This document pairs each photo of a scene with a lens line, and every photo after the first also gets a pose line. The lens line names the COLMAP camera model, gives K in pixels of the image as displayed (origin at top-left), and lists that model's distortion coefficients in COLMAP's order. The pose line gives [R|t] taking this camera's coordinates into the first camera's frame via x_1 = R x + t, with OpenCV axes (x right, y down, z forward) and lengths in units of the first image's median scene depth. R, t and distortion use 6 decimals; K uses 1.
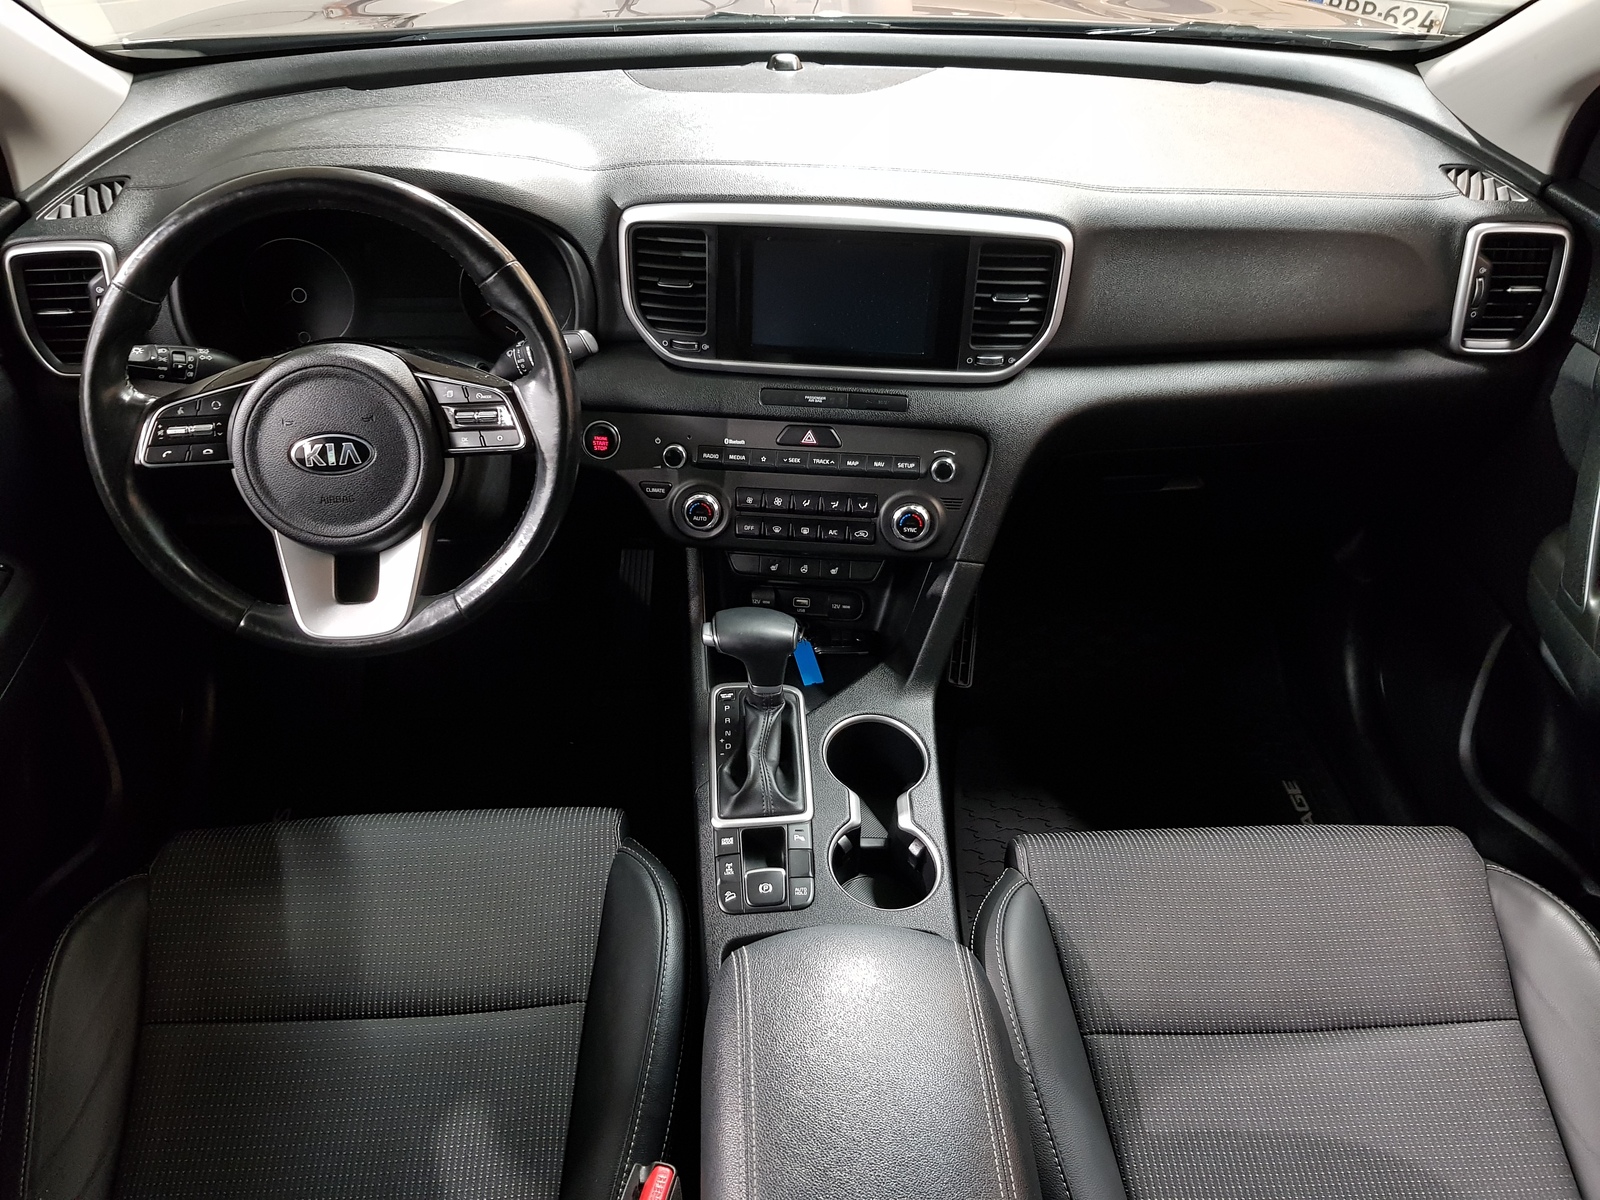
lens RADIAL K [[1277.9, 0, 800.0], [0, 1277.9, 600.0], [0, 0, 1]] dist [0.002139, 0.011685]
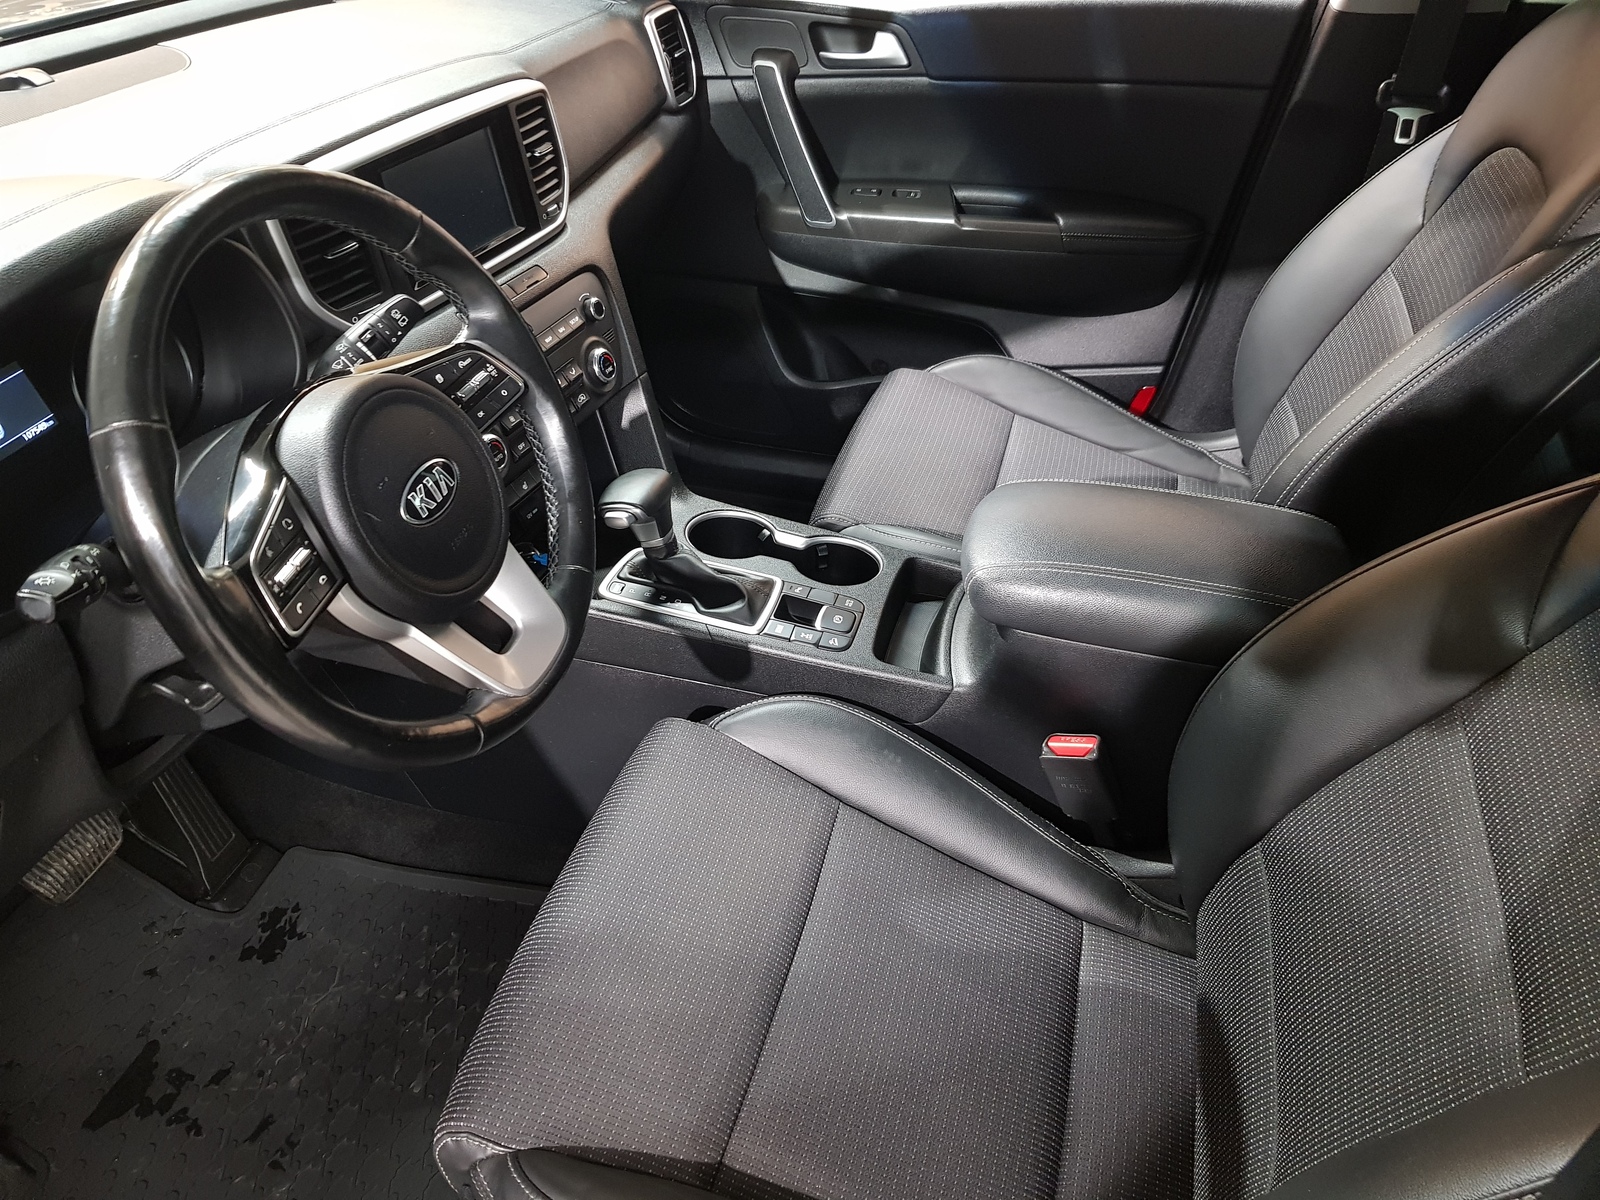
lens RADIAL K [[1277.9, 0, 800.0], [0, 1277.9, 600.0], [0, 0, 1]] dist [0.002139, 0.011685]
pose [[0.307968, -0.562981, 0.766947, -0.927395], [0.602620, 0.739228, 0.300651, -0.157691], [-0.736210, 0.369586, 0.566923, 0.370927]]
